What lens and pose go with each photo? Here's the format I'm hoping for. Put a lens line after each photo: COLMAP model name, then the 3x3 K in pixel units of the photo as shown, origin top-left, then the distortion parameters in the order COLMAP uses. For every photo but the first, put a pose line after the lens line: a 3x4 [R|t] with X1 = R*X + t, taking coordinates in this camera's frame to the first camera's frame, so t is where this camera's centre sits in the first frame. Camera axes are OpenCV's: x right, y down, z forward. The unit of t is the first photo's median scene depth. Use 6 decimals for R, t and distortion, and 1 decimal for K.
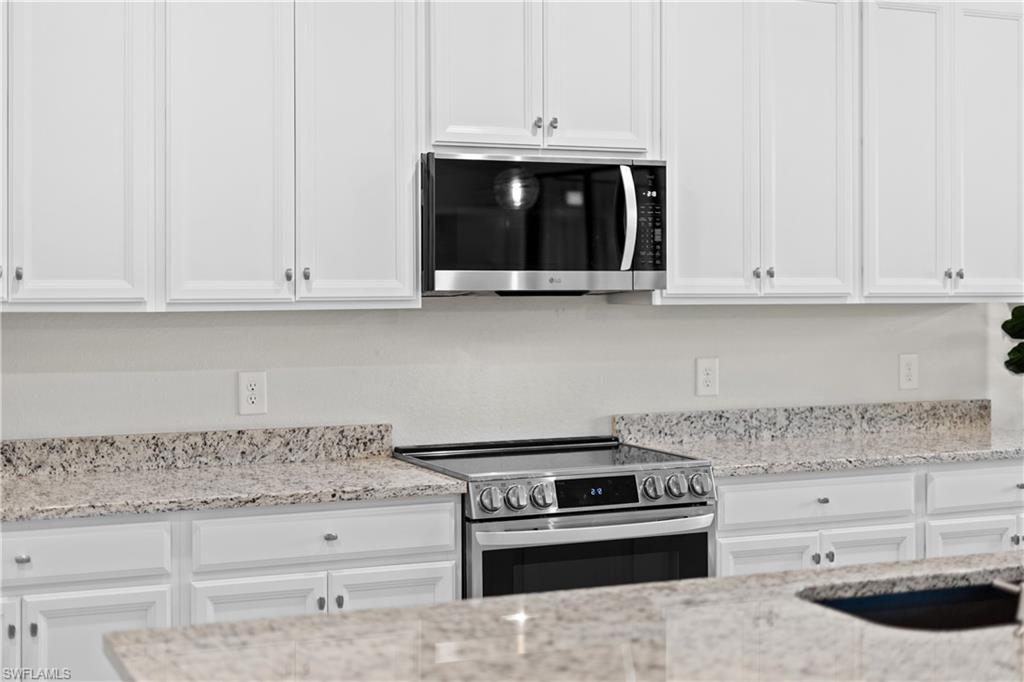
lens RADIAL K [[1506.7, 0, 516.7], [0, 1506.7, 283.9], [0, 0, 1]] dist [-0.026651, 0.002027]
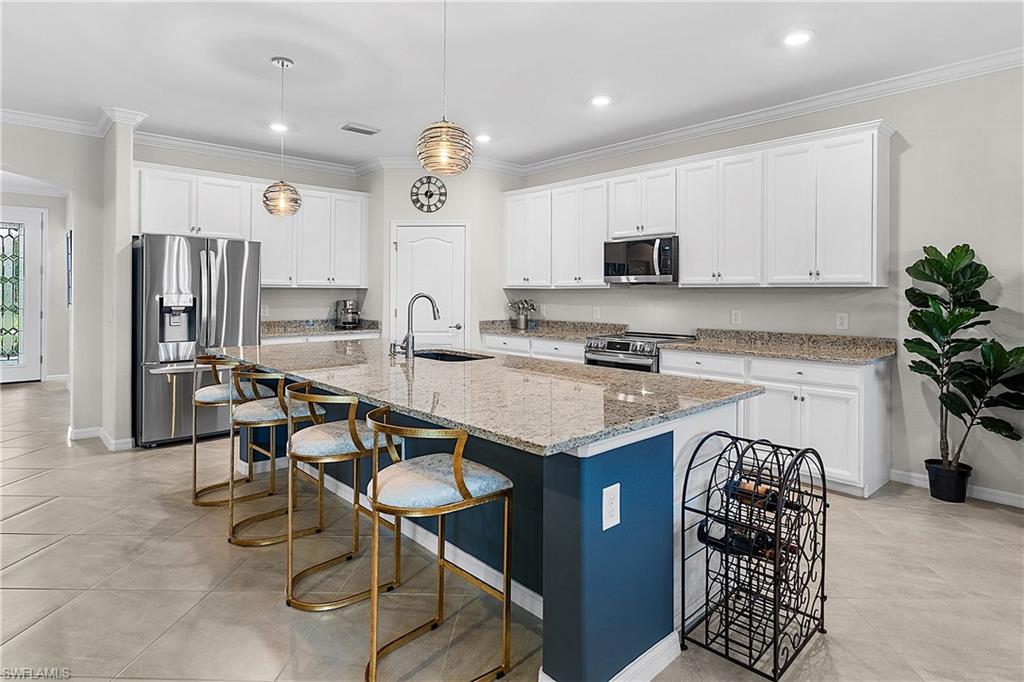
lens RADIAL K [[557.5, 0, 546.4], [0, 557.5, 288.6], [0, 0, 1]] dist [-0.005556, -0.000273]
pose [[0.357739, -0.005036, -0.933808, 1.012850], [-0.005133, 0.999960, -0.007359, 0.026393], [0.933808, 0.007426, 0.357699, 0.423179]]
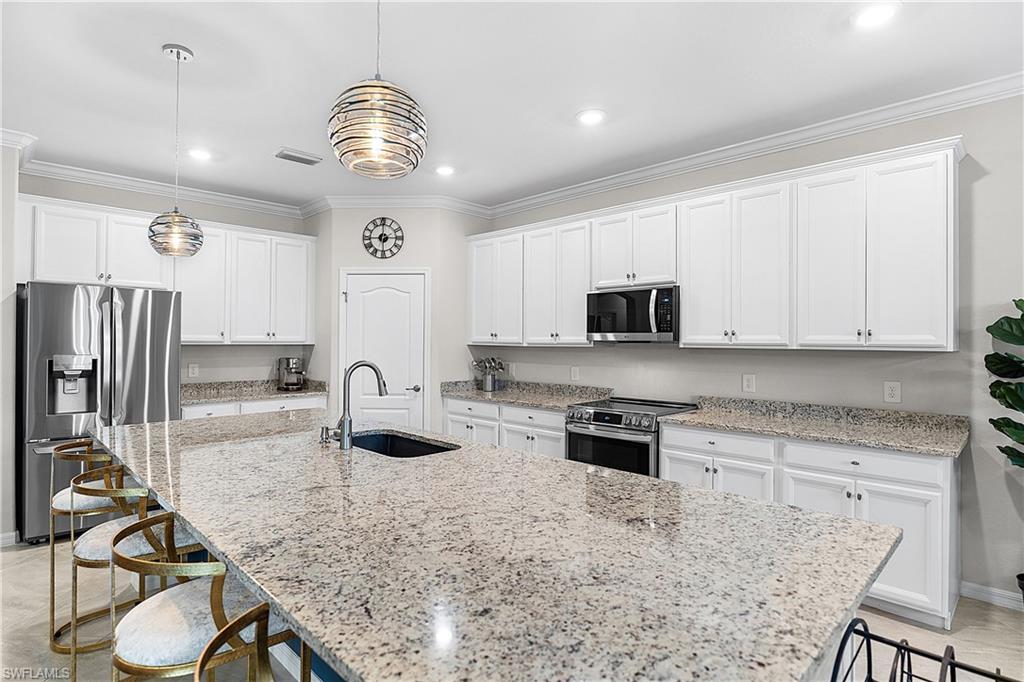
lens RADIAL K [[527.5, 0, 510.5], [0, 527.5, 336.2], [0, 0, 1]] dist [-0.009770, -0.000489]
pose [[0.368049, -0.004973, -0.929793, 0.786577], [-0.006404, 0.999948, -0.007883, 0.005077], [0.929784, 0.008855, 0.367998, 0.481296]]
